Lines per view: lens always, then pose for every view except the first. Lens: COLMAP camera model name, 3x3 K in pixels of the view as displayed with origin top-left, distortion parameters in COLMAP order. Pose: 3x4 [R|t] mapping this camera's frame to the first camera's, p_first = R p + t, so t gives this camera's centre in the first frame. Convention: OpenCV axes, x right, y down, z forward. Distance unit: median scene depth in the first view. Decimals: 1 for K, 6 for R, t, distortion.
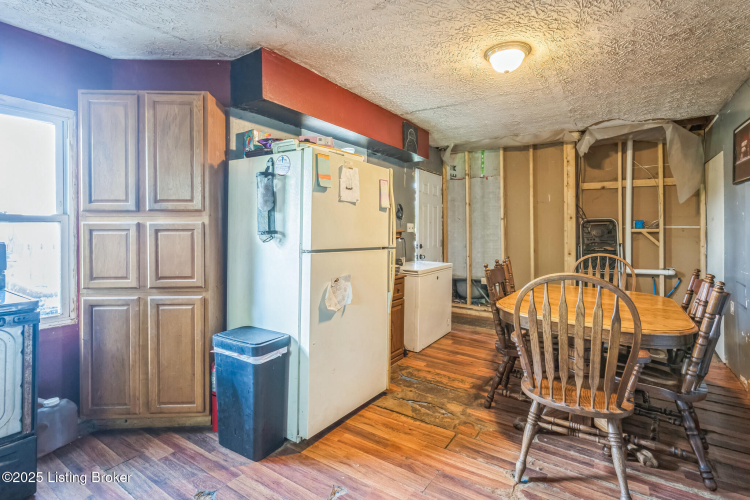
lens RADIAL K [[366.7, 0, 374.6], [0, 366.7, 233.4], [0, 0, 1]] dist [-0.000022, -0.000025]
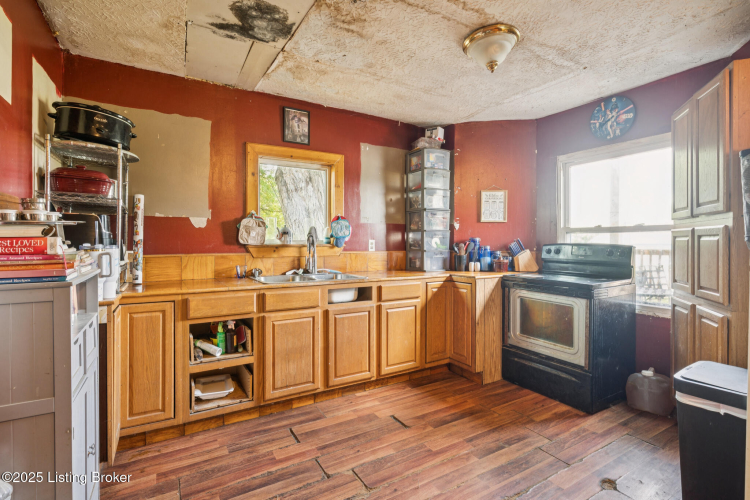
lens RADIAL K [[363.7, 0, 375.1], [0, 363.7, 242.2], [0, 0, 1]] dist [-0.000470, -0.000008]
pose [[-0.421985, 0.008689, -0.906561, 0.391214], [0.004154, 0.999962, 0.007651, -0.001364], [0.906593, -0.000538, -0.422006, 0.414780]]
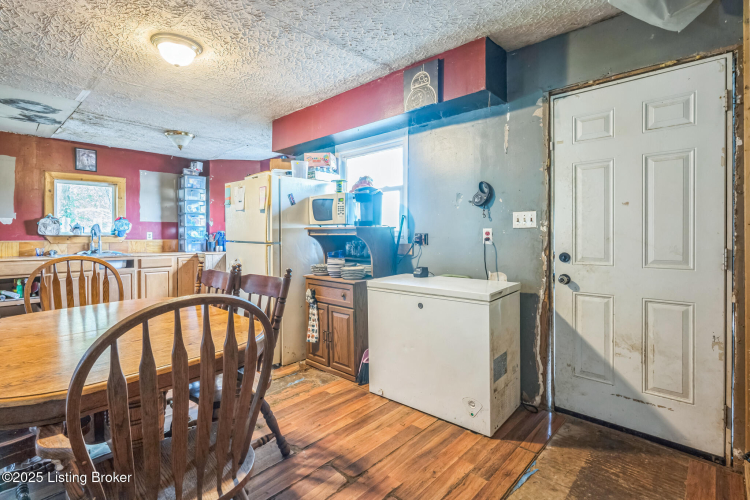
lens RADIAL K [[362.5, 0, 374.3], [0, 362.5, 236.5], [0, 0, 1]] dist [0.000083, 0.000222]
pose [[-0.146837, 0.011011, -0.989099, 0.943747], [0.003047, 0.999938, 0.010679, 0.004633], [0.989156, -0.001446, -0.146861, 1.259363]]
